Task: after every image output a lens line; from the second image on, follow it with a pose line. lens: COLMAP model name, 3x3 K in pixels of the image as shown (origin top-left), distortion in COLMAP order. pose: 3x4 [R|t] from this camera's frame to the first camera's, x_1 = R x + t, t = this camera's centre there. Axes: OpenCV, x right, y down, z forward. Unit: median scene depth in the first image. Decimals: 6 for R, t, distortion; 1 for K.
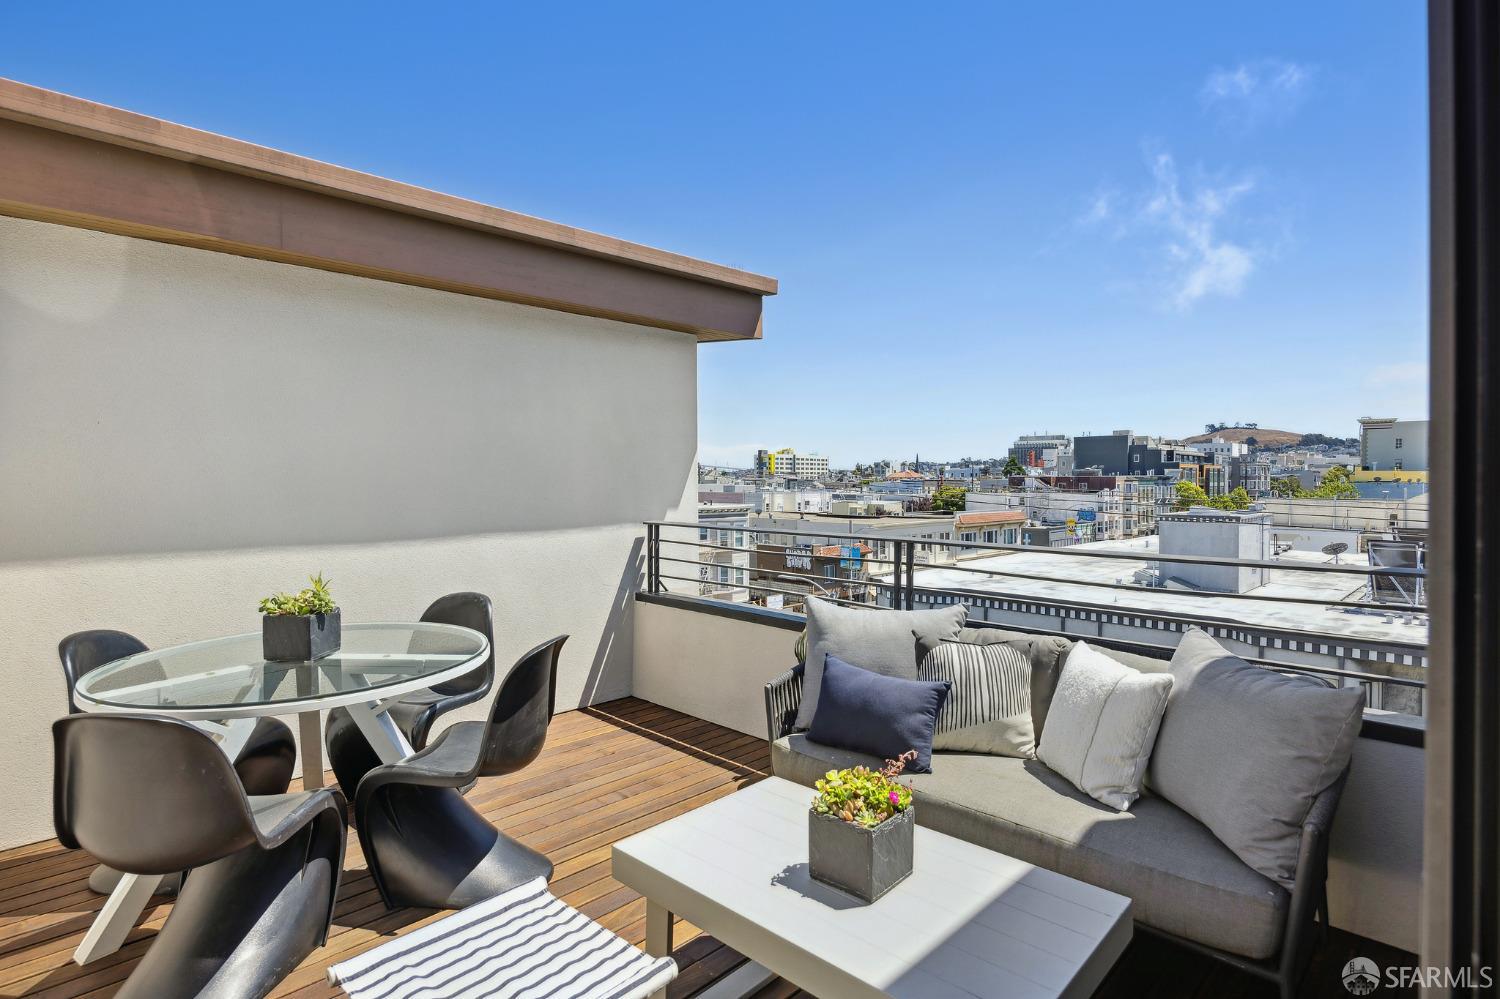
lens RADIAL K [[760.9, 0, 754.2], [0, 760.9, 485.2], [0, 0, 1]] dist [-0.006046, -0.000887]
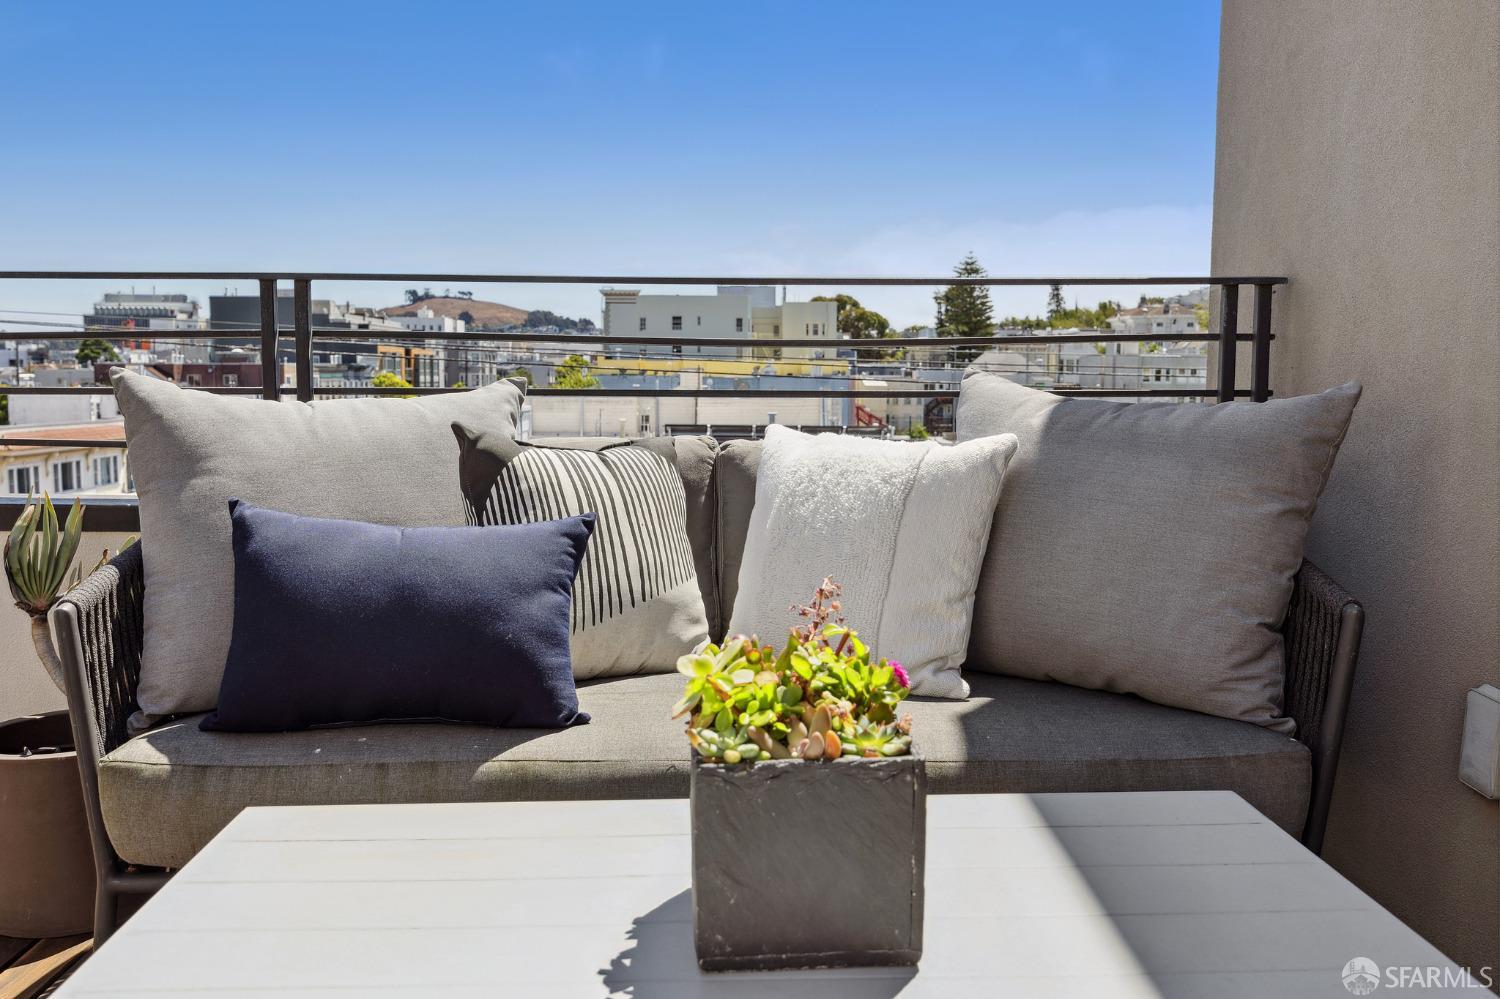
lens RADIAL K [[1301.1, 0, 753.1], [0, 1301.1, 497.2], [0, 0, 1]] dist [0.005101, -0.006605]
pose [[0.699771, -0.063525, 0.711537, -0.180912], [0.001539, 0.996170, 0.087424, 0.164616], [-0.714365, -0.060082, 0.697189, 0.376237]]
